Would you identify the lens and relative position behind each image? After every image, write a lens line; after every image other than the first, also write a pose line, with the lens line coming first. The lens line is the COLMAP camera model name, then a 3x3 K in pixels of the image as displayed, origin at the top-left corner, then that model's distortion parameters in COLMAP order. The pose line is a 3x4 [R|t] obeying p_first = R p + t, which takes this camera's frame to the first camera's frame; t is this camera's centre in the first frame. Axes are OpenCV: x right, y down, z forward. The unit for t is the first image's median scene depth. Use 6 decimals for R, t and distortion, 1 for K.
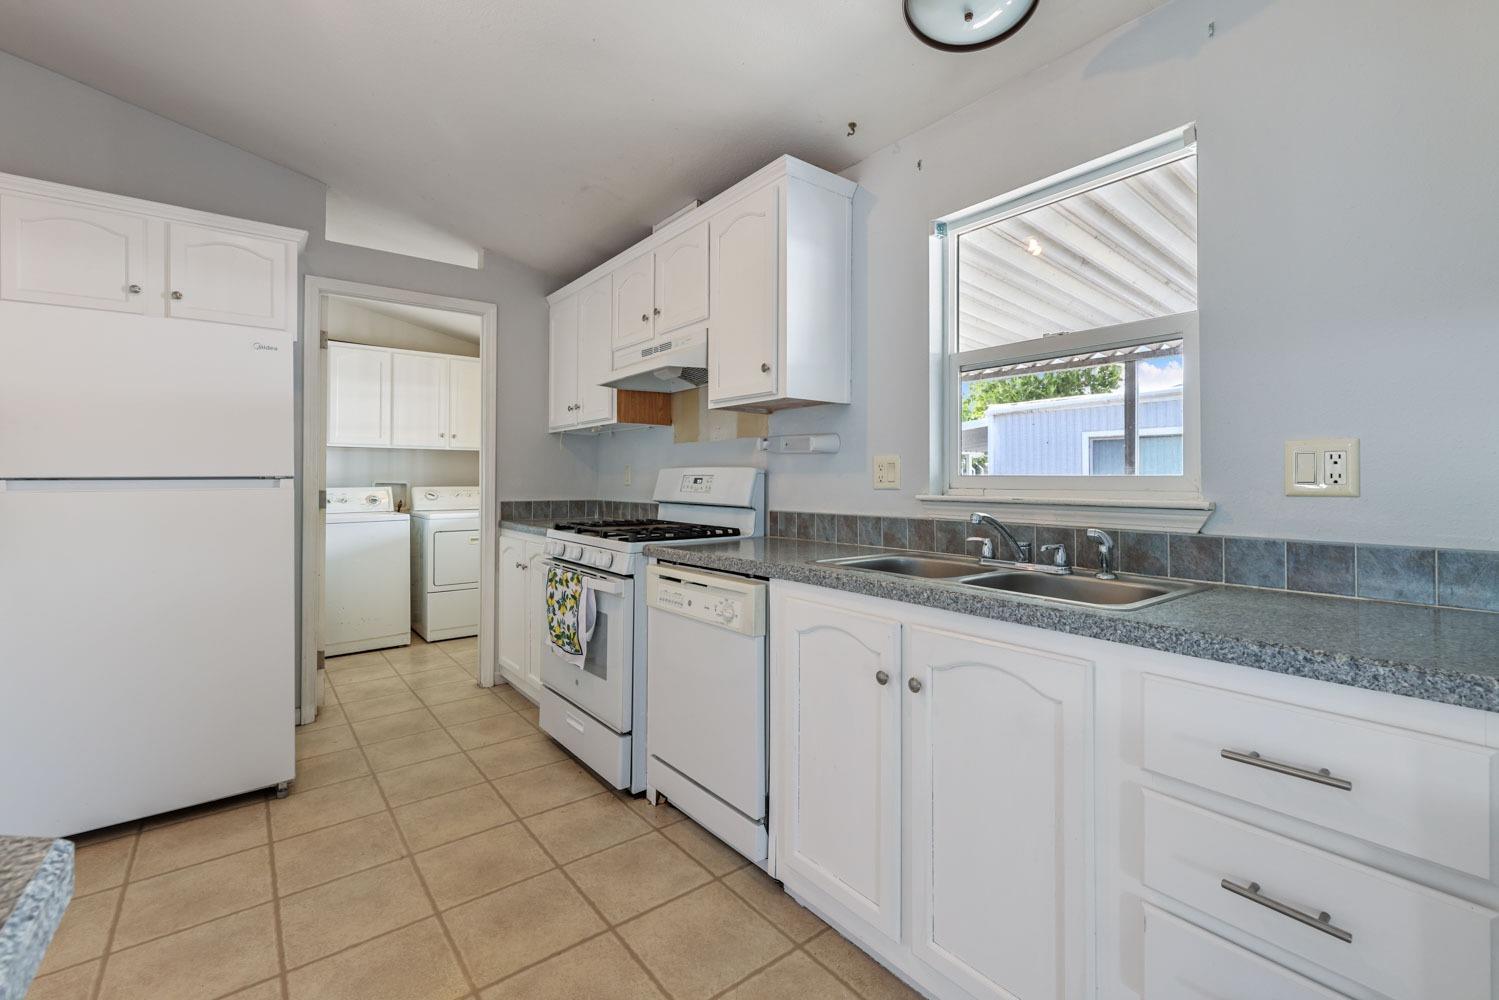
lens RADIAL K [[632.9, 0, 740.4], [0, 632.9, 494.9], [0, 0, 1]] dist [0.000325, 0.000118]
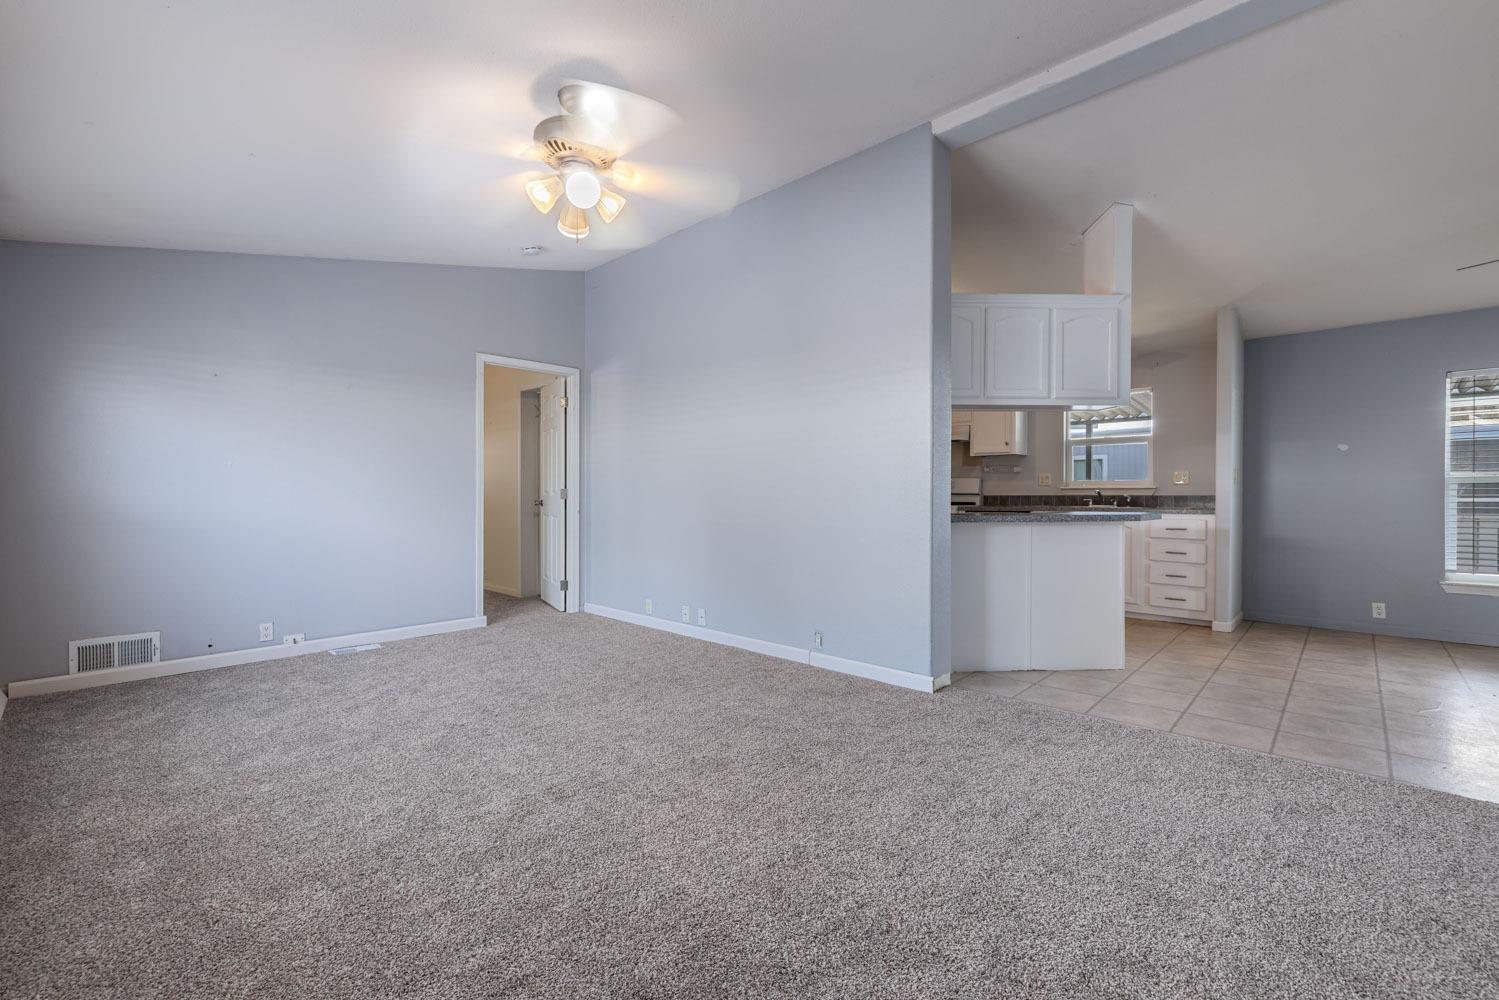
lens RADIAL K [[632.9, 0, 740.4], [0, 632.9, 494.9], [0, 0, 1]] dist [0.000325, 0.000118]
pose [[0.991678, -0.007887, 0.128502, -1.385601], [0.009891, 0.999839, -0.014959, 0.056622], [-0.128363, 0.016106, 0.991596, -1.532245]]
